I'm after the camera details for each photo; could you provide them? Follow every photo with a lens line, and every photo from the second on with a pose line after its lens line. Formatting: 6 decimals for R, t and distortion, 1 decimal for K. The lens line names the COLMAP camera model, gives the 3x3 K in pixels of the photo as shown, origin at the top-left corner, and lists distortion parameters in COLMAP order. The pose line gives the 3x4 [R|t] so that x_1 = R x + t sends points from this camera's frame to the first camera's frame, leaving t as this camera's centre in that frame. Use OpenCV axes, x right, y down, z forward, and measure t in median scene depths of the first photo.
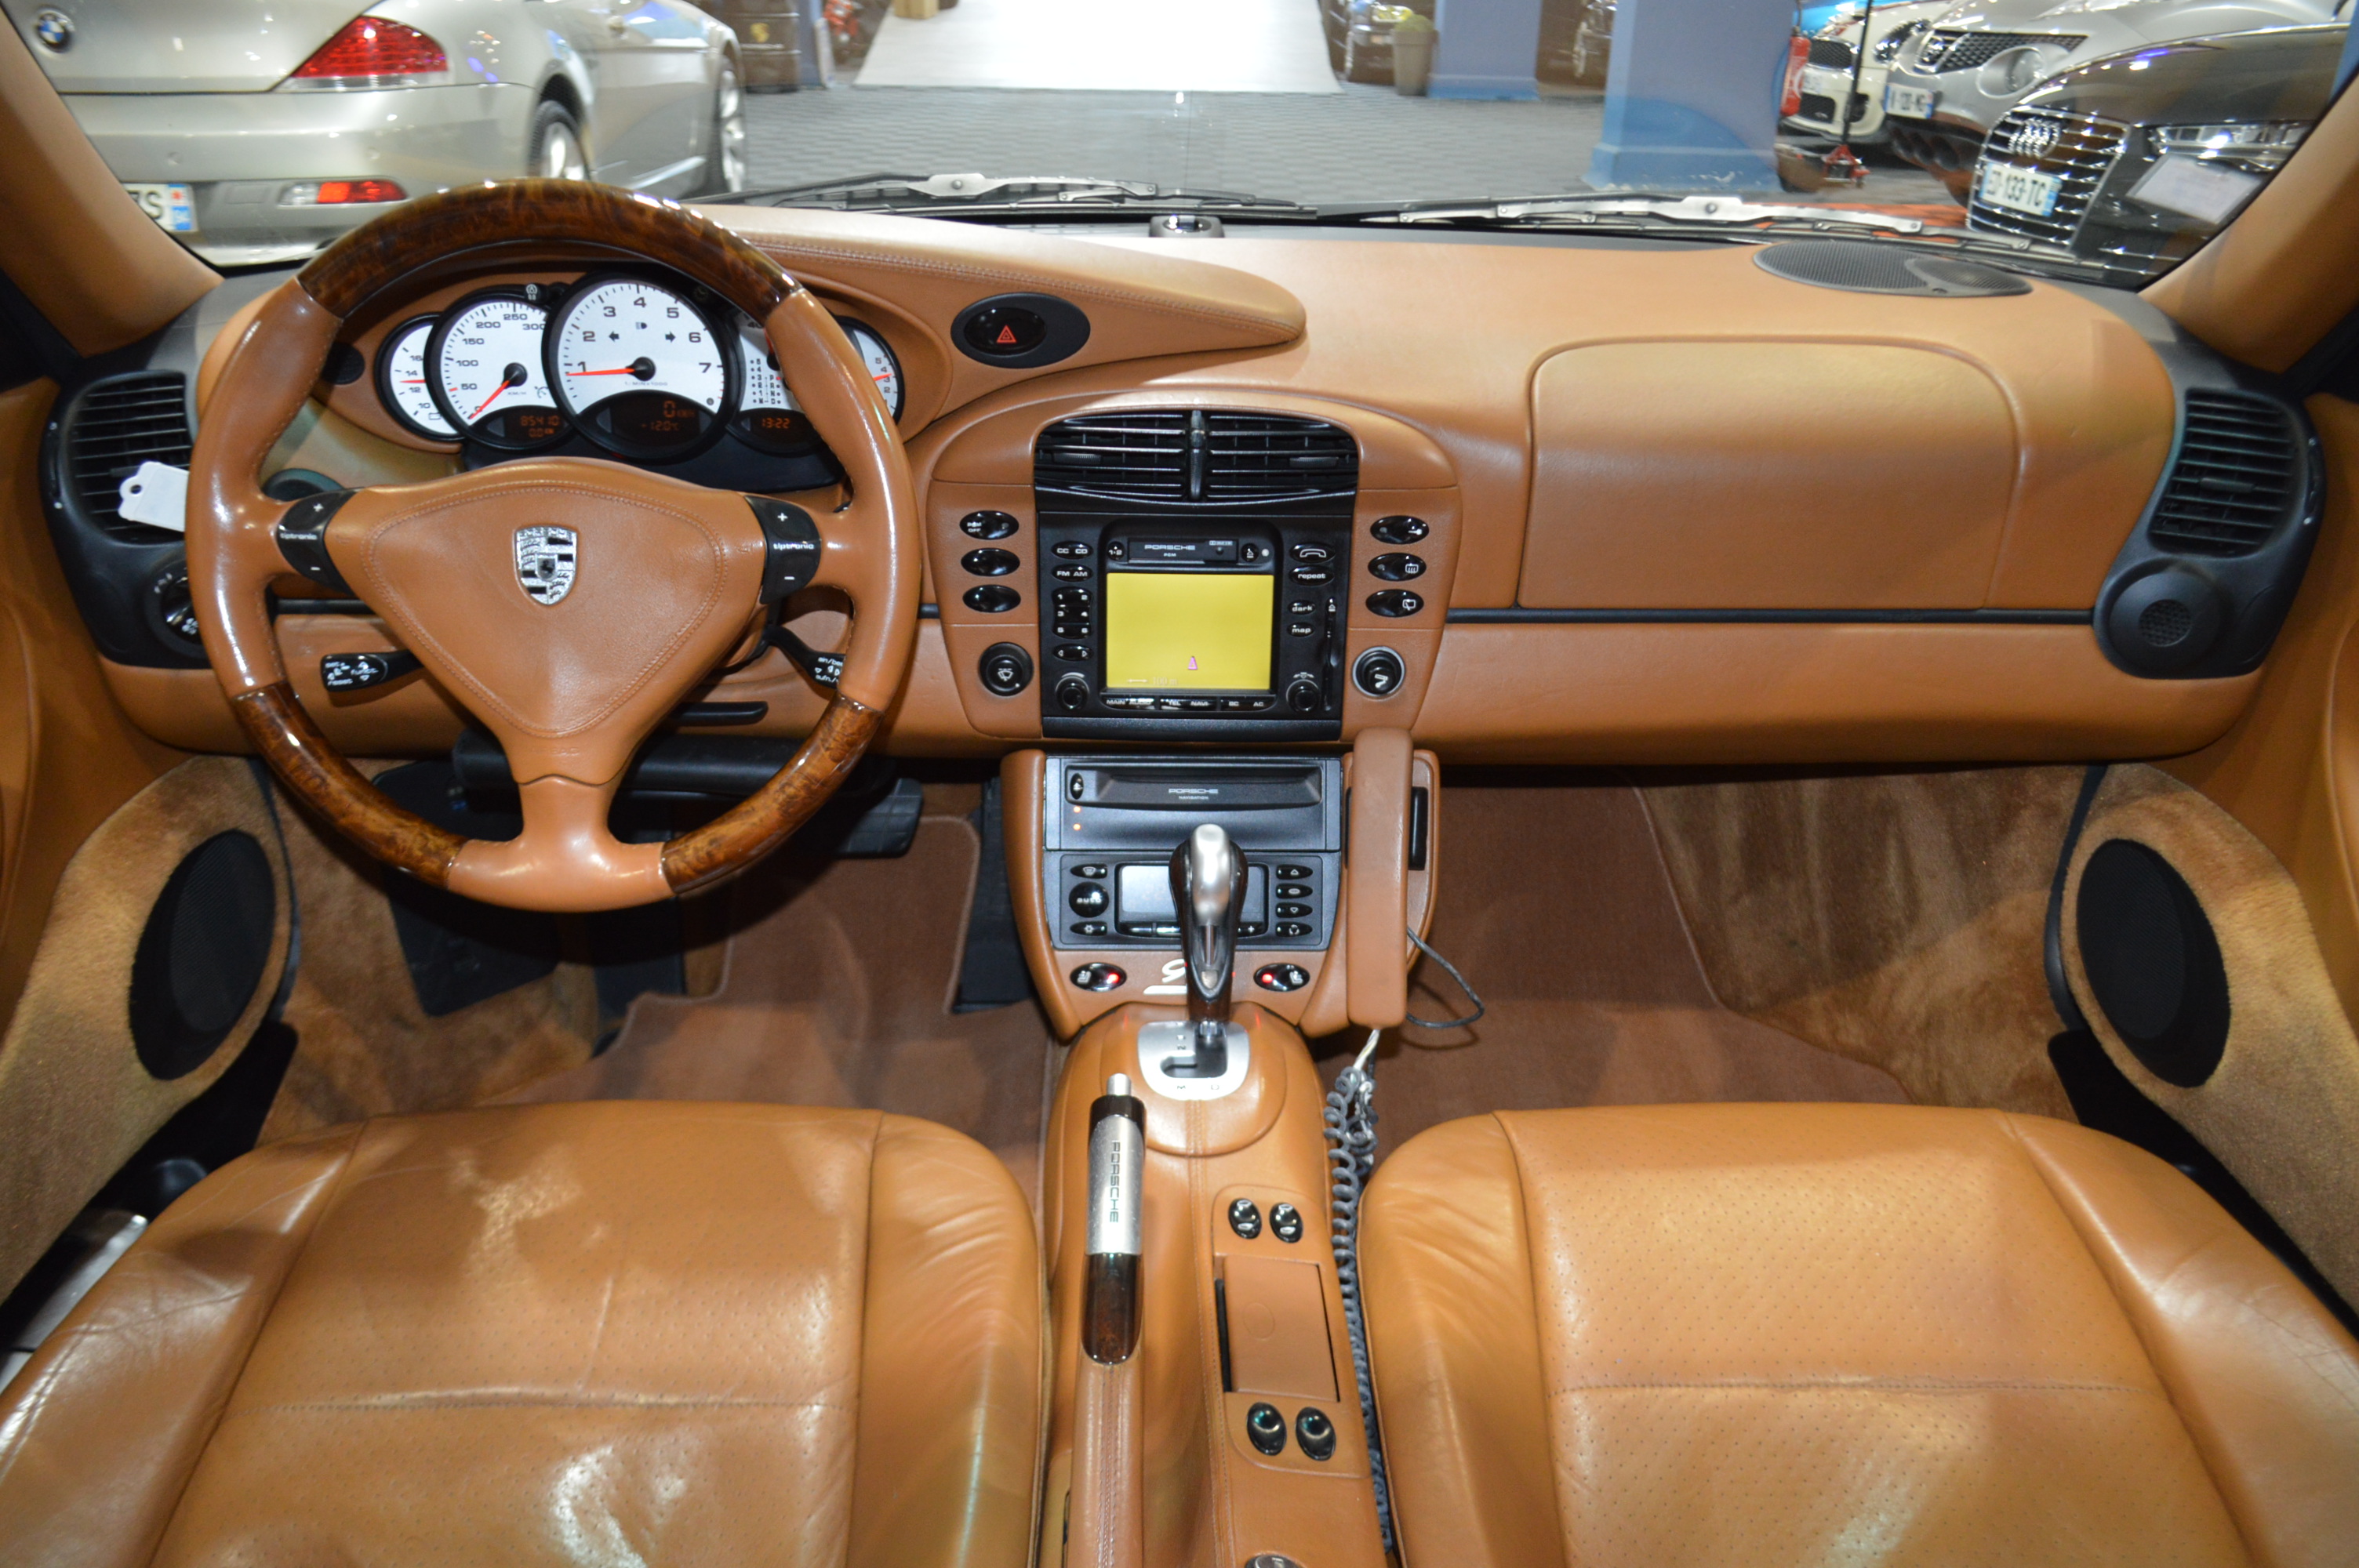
lens RADIAL K [[1881.9, 0, 1170.4], [0, 1881.9, 781.6], [0, 0, 1]] dist [-0.012113, -0.003879]
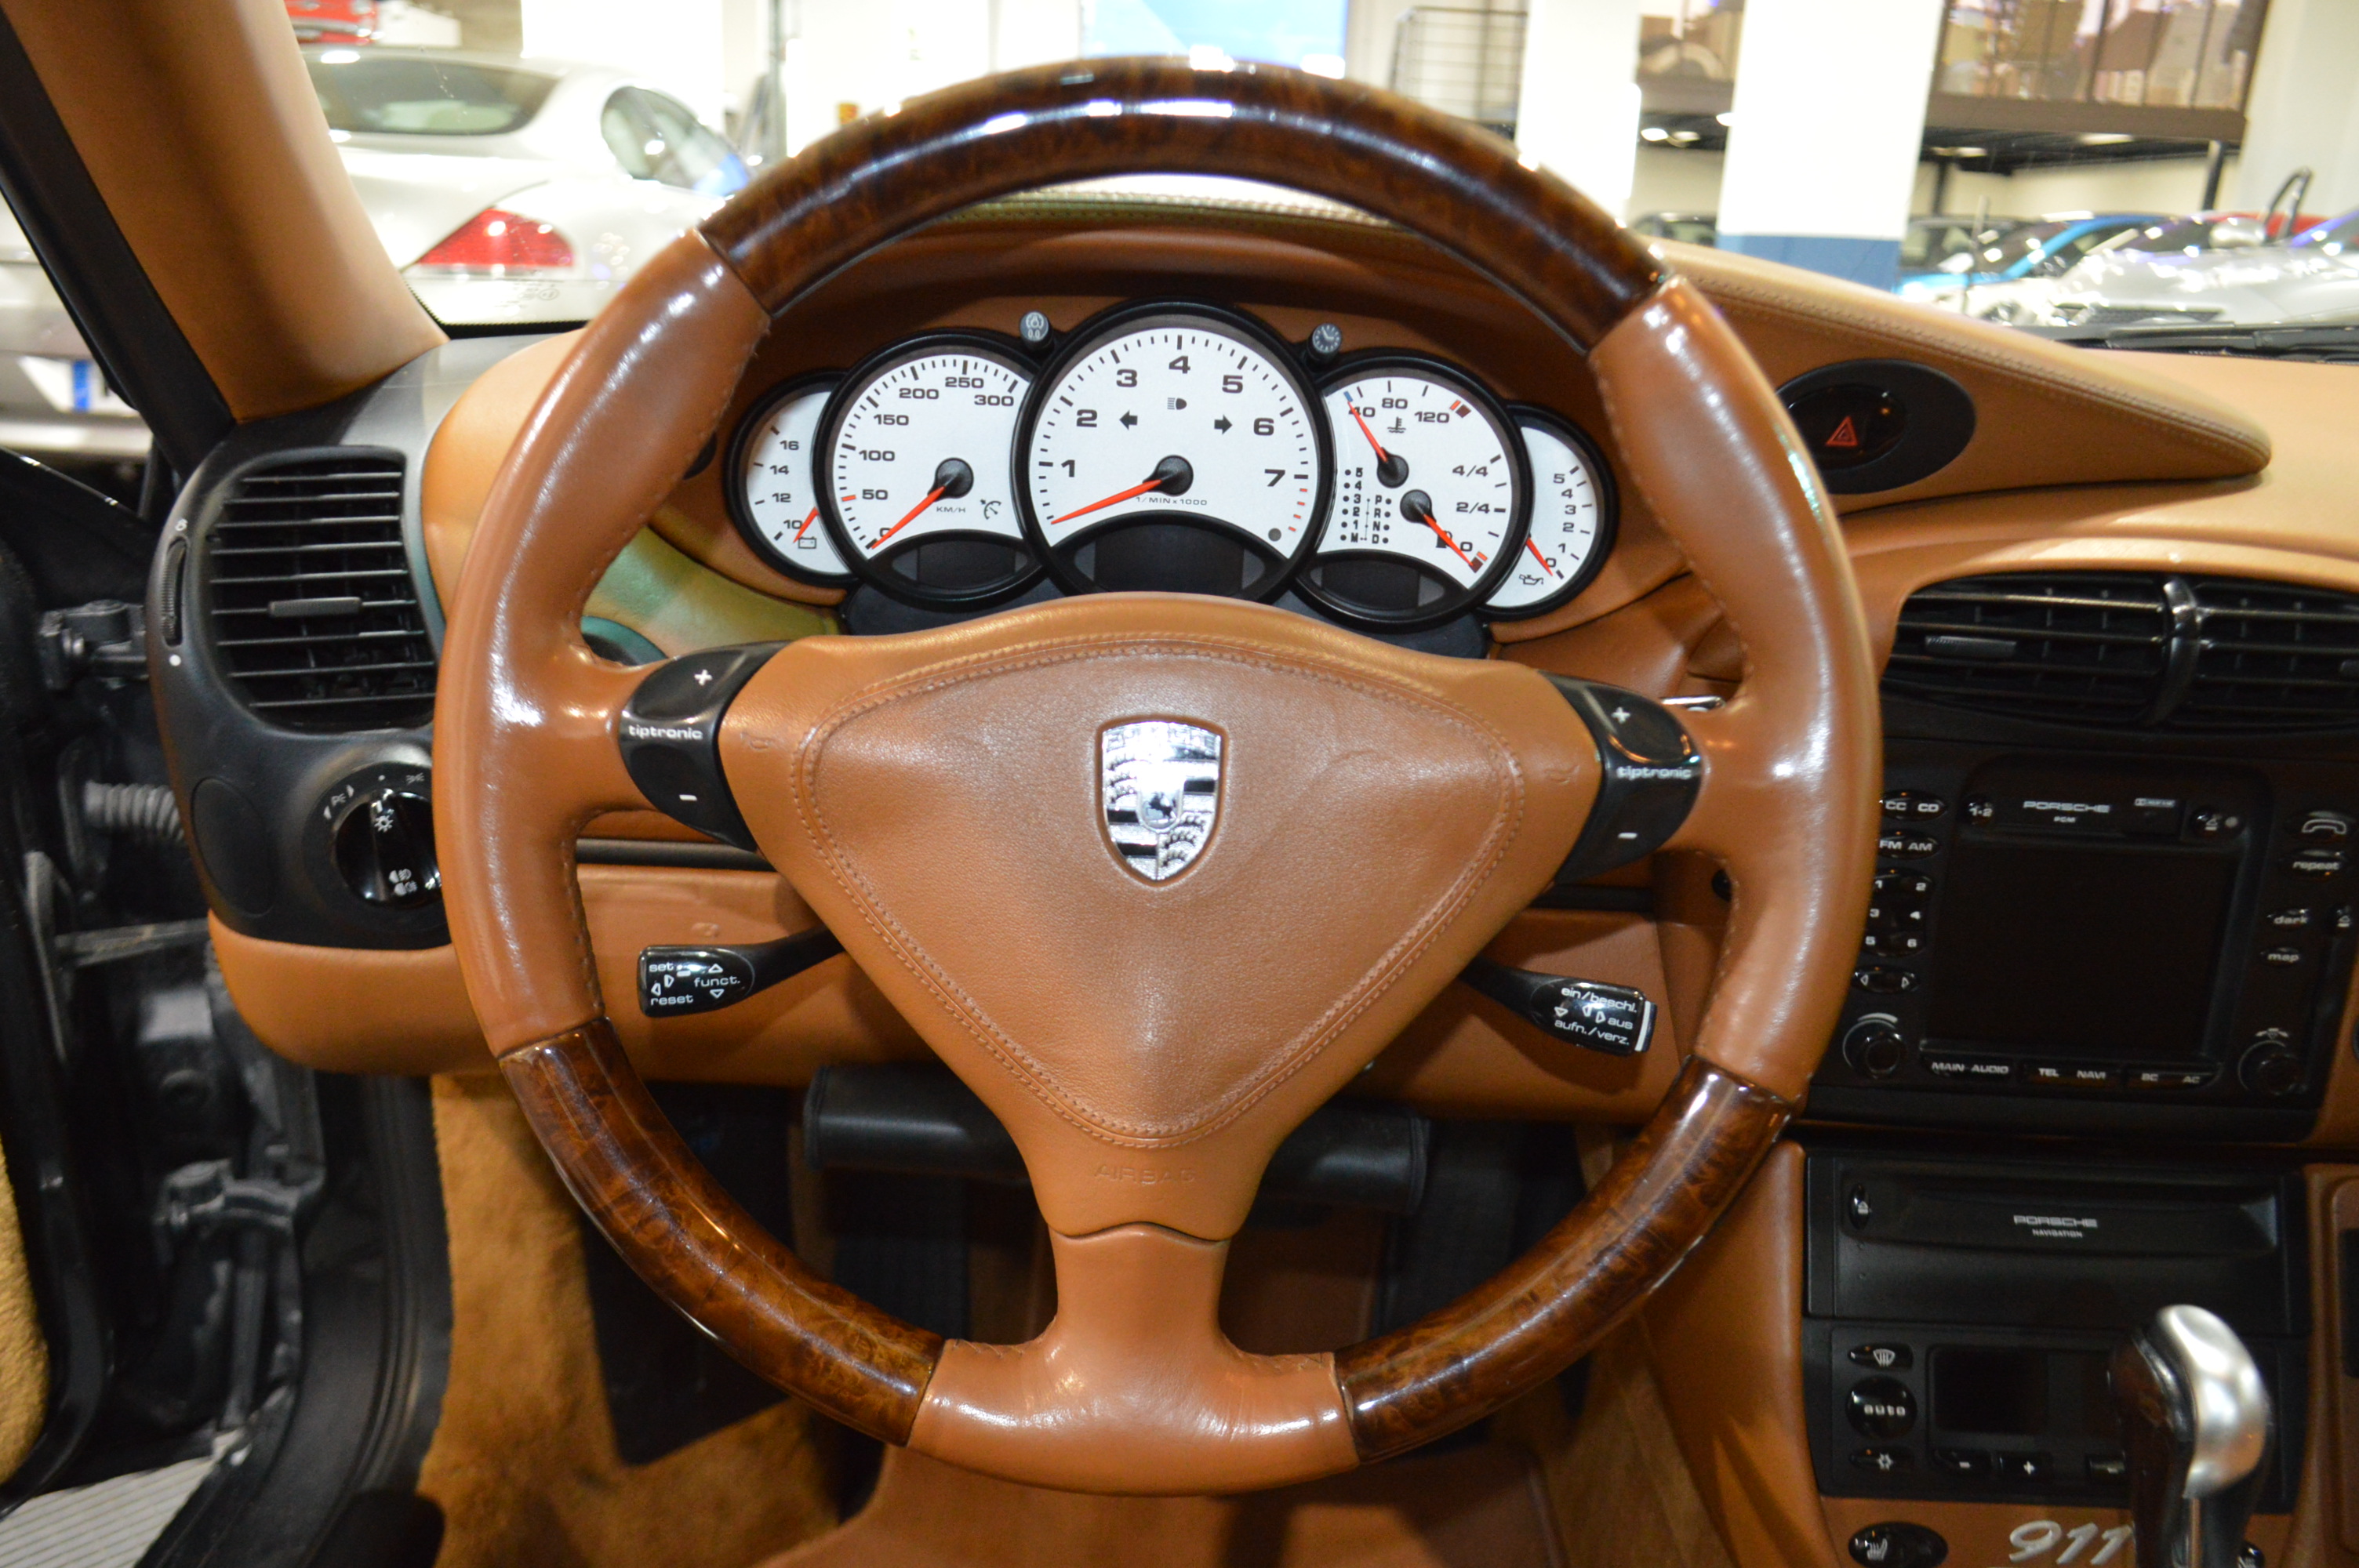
lens RADIAL K [[1881.9, 0, 1187.1], [0, 1881.9, 789.4], [0, 0, 1]] dist [-0.012113, -0.003879]
pose [[0.999274, 0.037218, -0.008110, -0.268978], [-0.037942, 0.991350, -0.125643, -0.046483], [0.003364, 0.125860, 0.992042, 0.422781]]
